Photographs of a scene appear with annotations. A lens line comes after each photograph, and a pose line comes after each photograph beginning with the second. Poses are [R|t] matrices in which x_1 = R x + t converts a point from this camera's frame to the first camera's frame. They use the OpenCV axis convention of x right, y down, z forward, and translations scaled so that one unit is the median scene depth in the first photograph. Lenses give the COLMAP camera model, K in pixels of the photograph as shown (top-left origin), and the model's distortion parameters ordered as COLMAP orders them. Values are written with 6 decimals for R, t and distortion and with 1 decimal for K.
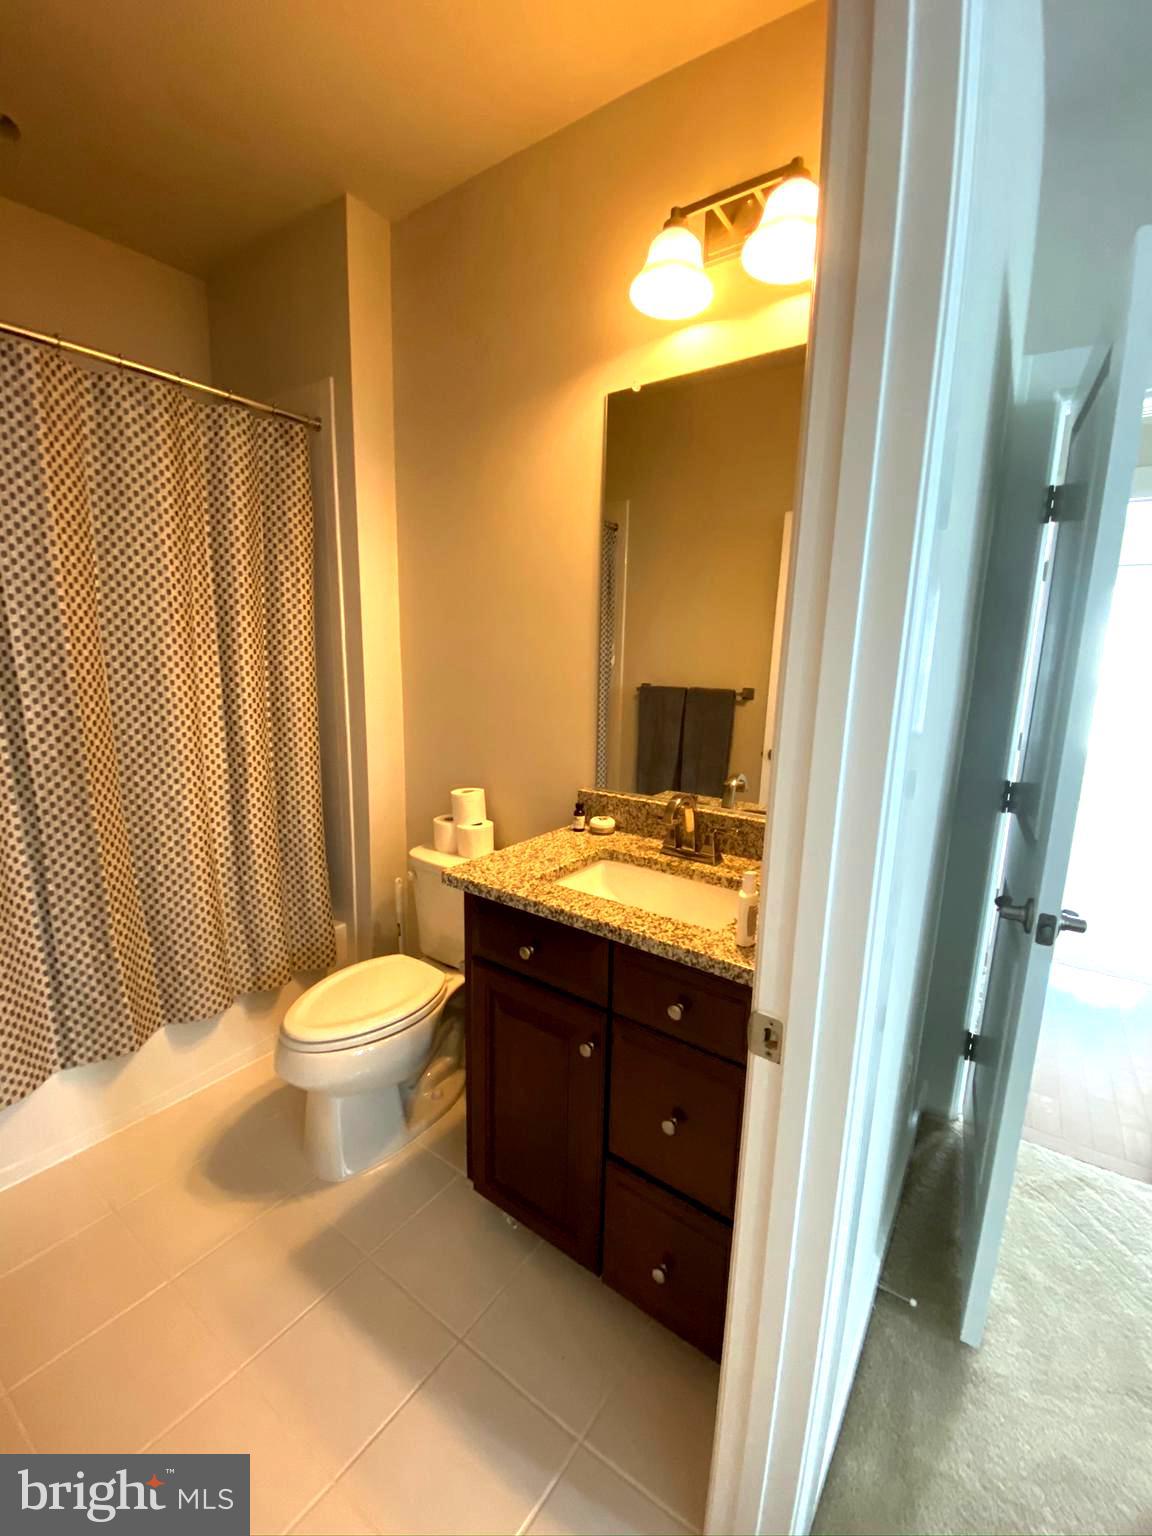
lens RADIAL K [[625.4, 0, 576.0], [0, 625.4, 768.0], [0, 0, 1]] dist [-0.001349, -0.014239]
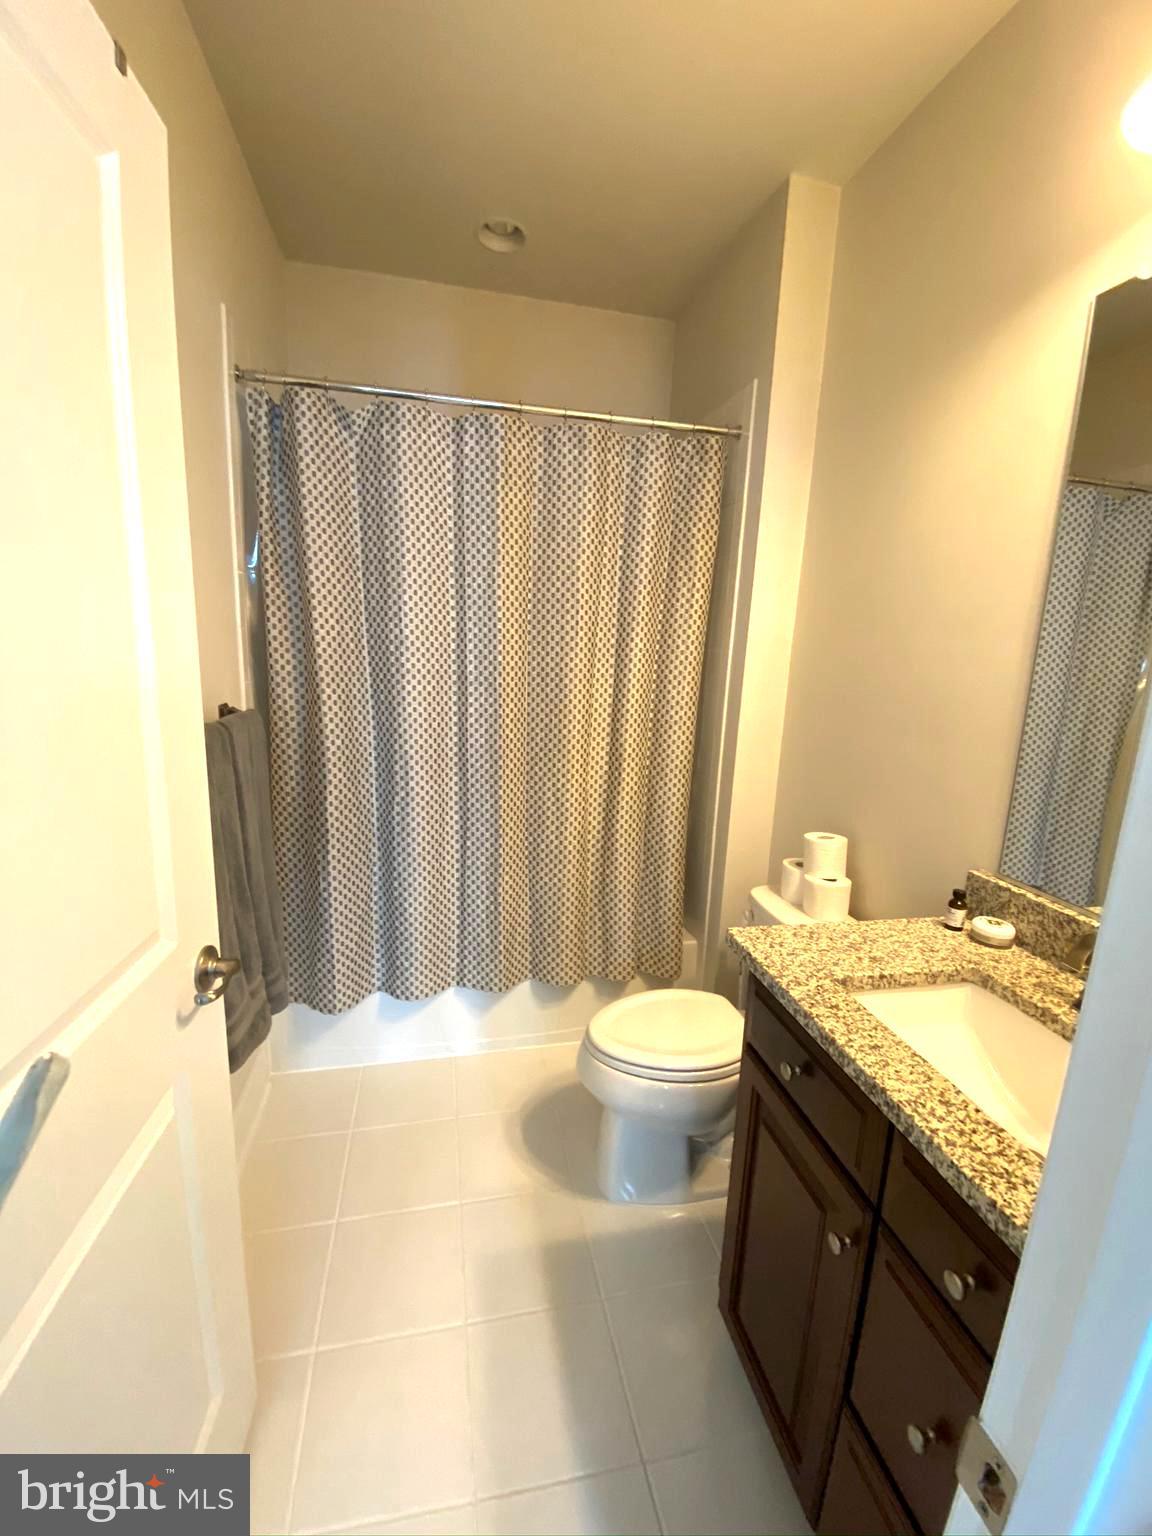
lens RADIAL K [[619.9, 0, 555.4], [0, 619.9, 765.7], [0, 0, 1]] dist [0.056030, -0.046038]
pose [[0.737215, 0.135381, -0.661956, 0.118278], [-0.144708, 0.988623, 0.041029, -0.046559], [0.659980, 0.065543, 0.748419, 0.142555]]
